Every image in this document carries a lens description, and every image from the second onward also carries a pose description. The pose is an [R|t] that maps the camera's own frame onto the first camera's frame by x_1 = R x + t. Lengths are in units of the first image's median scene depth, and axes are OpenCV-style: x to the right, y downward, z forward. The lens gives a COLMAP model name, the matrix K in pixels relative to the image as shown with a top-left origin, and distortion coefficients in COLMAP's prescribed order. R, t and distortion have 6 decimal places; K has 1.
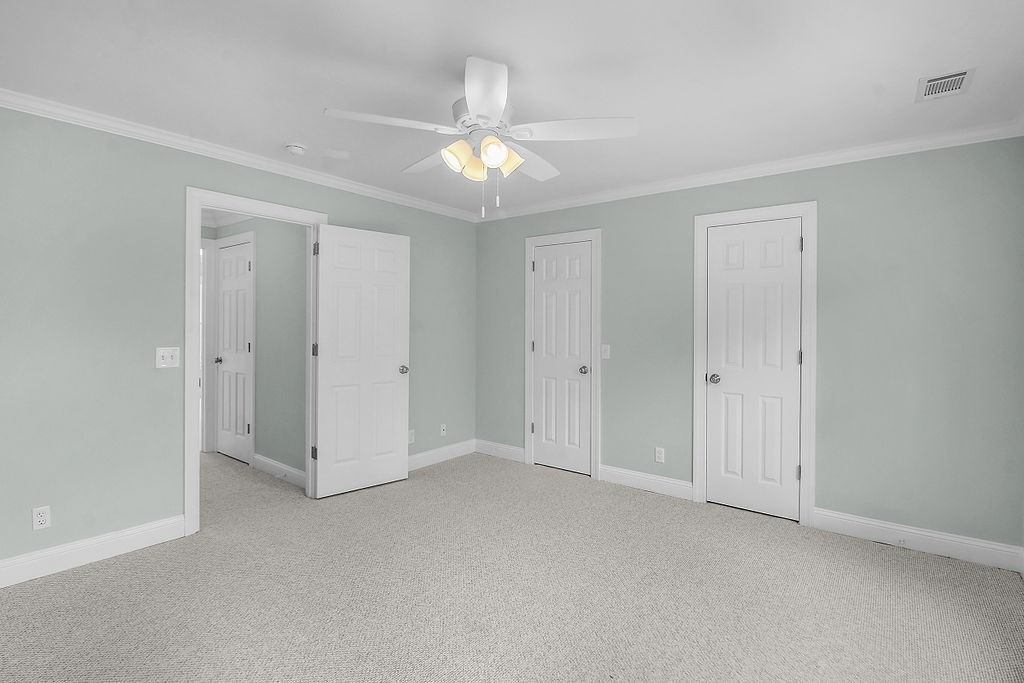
lens RADIAL K [[505.1, 0, 516.6], [0, 505.1, 341.2], [0, 0, 1]] dist [0.015159, -0.001984]
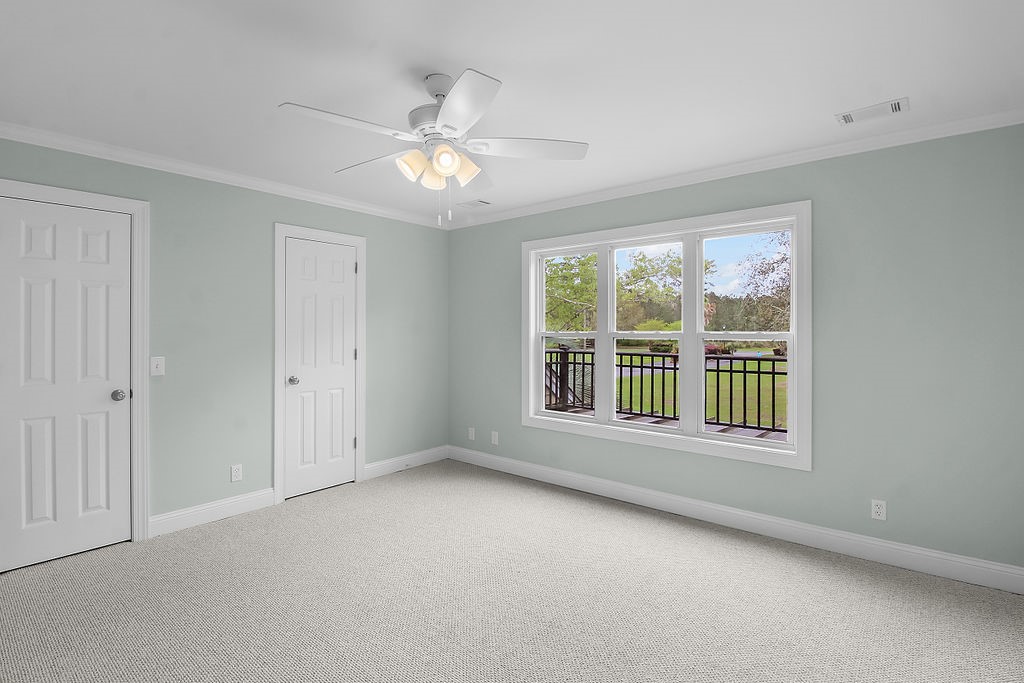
lens RADIAL K [[505.1, 0, 505.6], [0, 505.1, 345.1], [0, 0, 1]] dist [0.015159, -0.001984]
pose [[0.023967, -0.037660, 0.999003, -0.651509], [0.032685, 0.998785, 0.036867, -0.024352], [-0.999178, 0.031769, 0.025169, 0.518047]]
